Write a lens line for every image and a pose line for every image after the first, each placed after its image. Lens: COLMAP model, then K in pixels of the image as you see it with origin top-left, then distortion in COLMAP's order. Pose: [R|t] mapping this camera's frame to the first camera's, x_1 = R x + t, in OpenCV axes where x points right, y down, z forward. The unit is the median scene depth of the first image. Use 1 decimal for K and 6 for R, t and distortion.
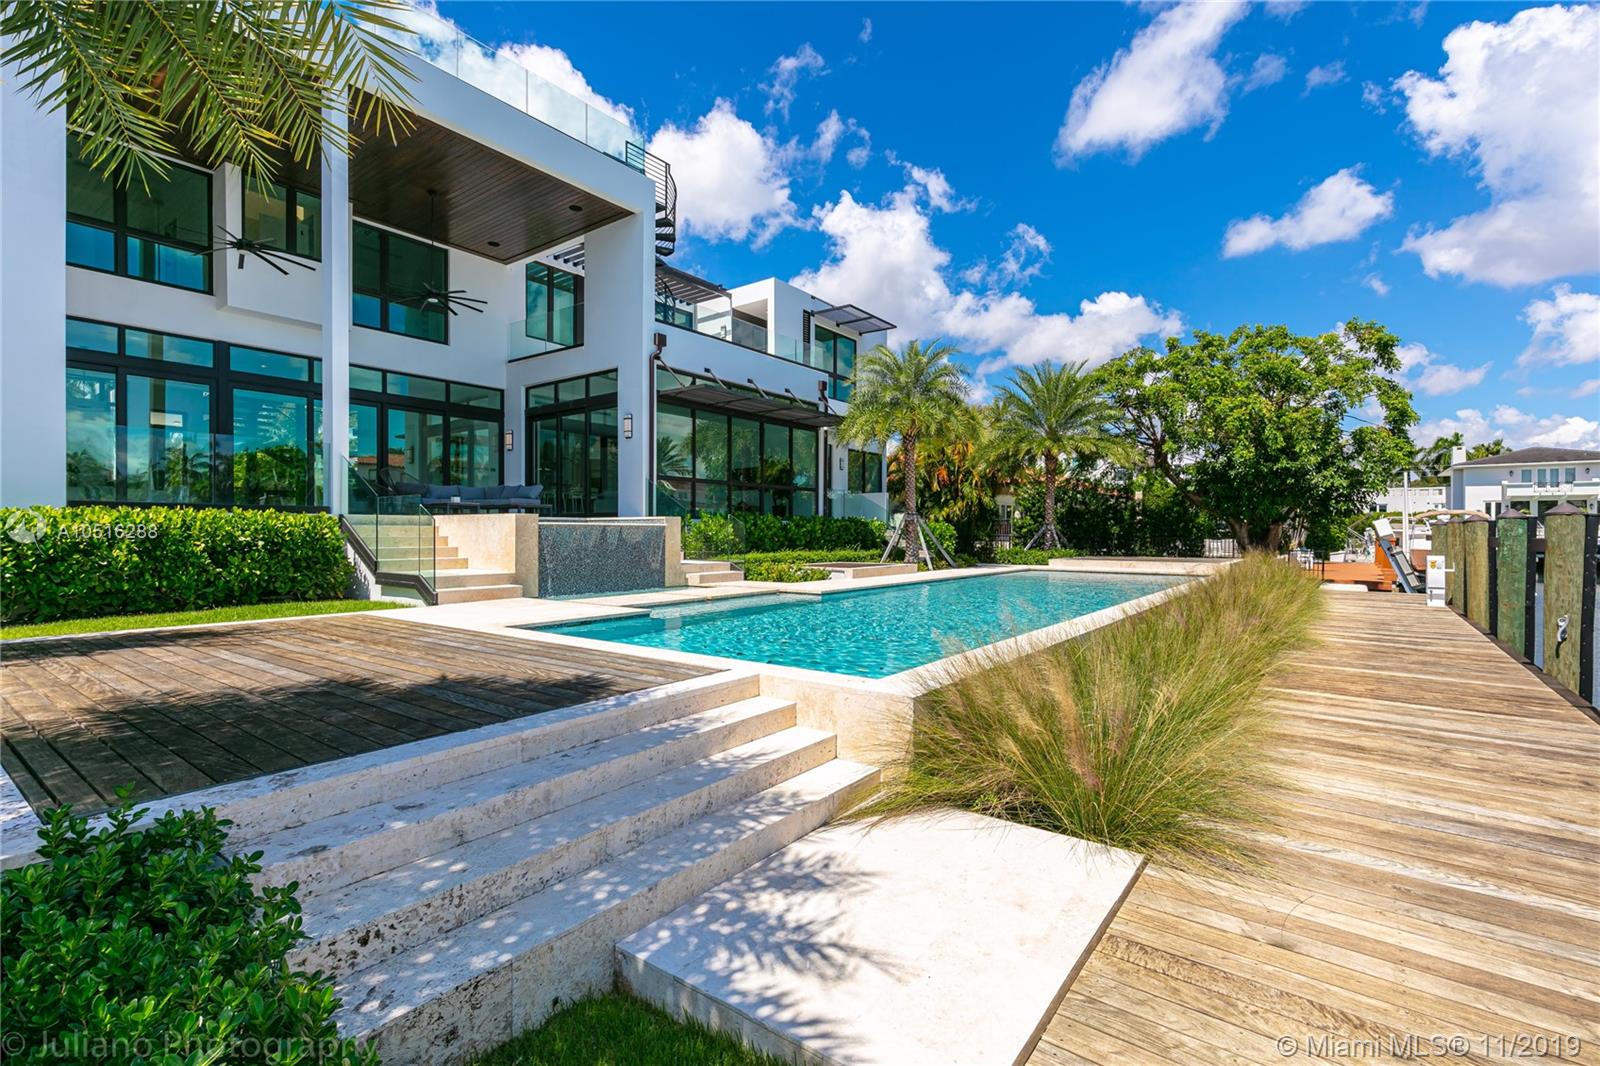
lens RADIAL K [[723.7, 0, 800.0], [0, 723.7, 533.0], [0, 0, 1]] dist [0.000124, 0.038037]
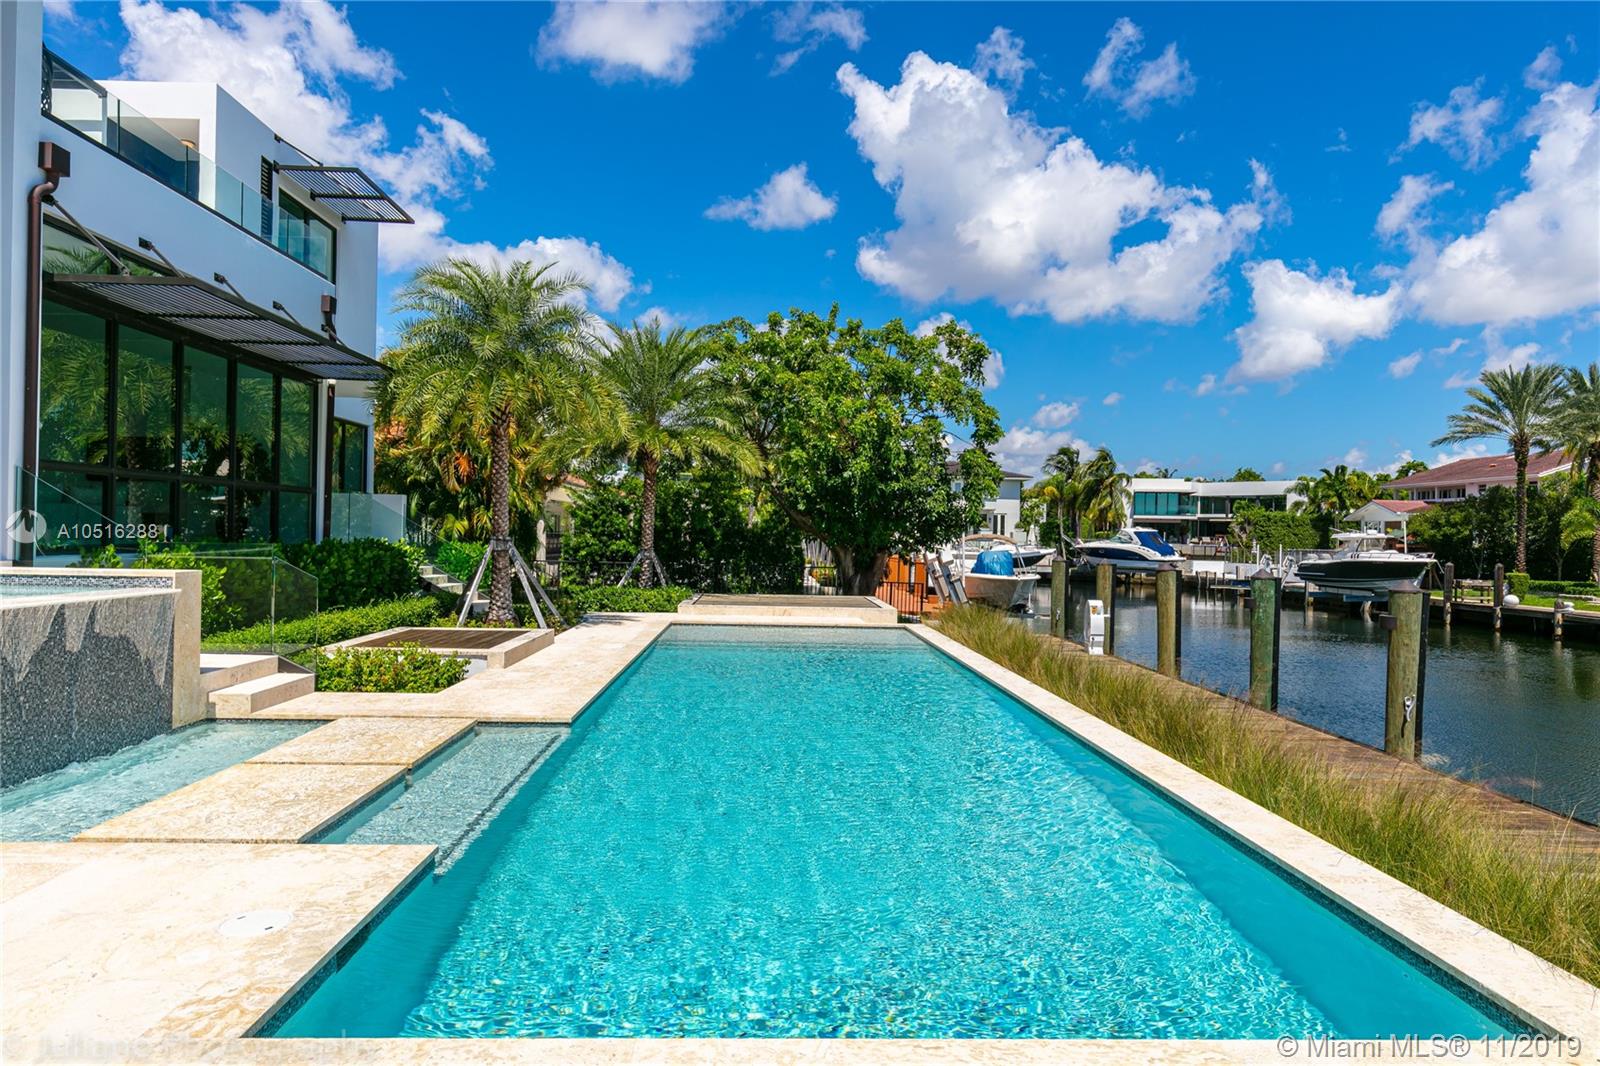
lens RADIAL K [[982.9, 0, 800.0], [0, 982.9, 533.0], [0, 0, 1]] dist [-0.000761, -0.002981]
pose [[0.765340, 0.014720, 0.643458, -0.193809], [-0.018751, 0.999824, -0.000570, -0.037075], [-0.643353, -0.011629, 0.765481, 0.199337]]
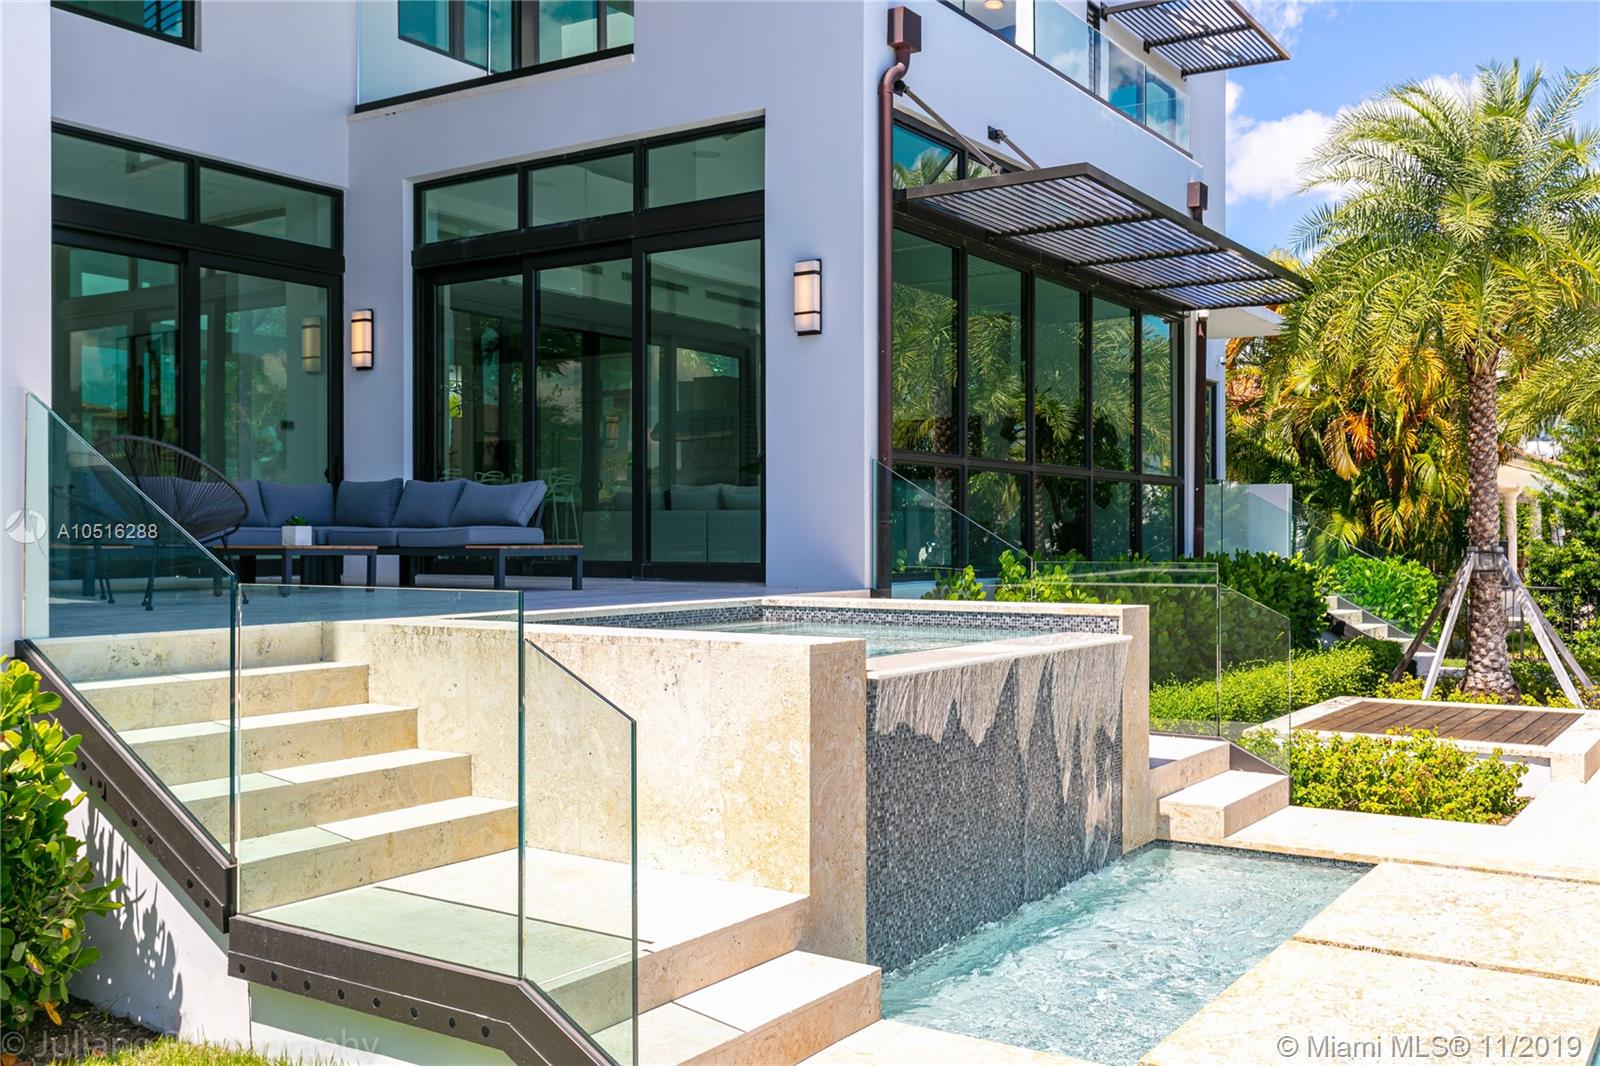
lens RADIAL K [[1473.8, 0, 800.0], [0, 1473.8, 533.0], [0, 0, 1]] dist [-0.003358, -0.002718]
pose [[0.997504, -0.001769, 0.070592, -0.243802], [0.001948, 0.999995, -0.002461, -0.035360], [-0.070587, 0.002592, 0.997502, 0.297351]]
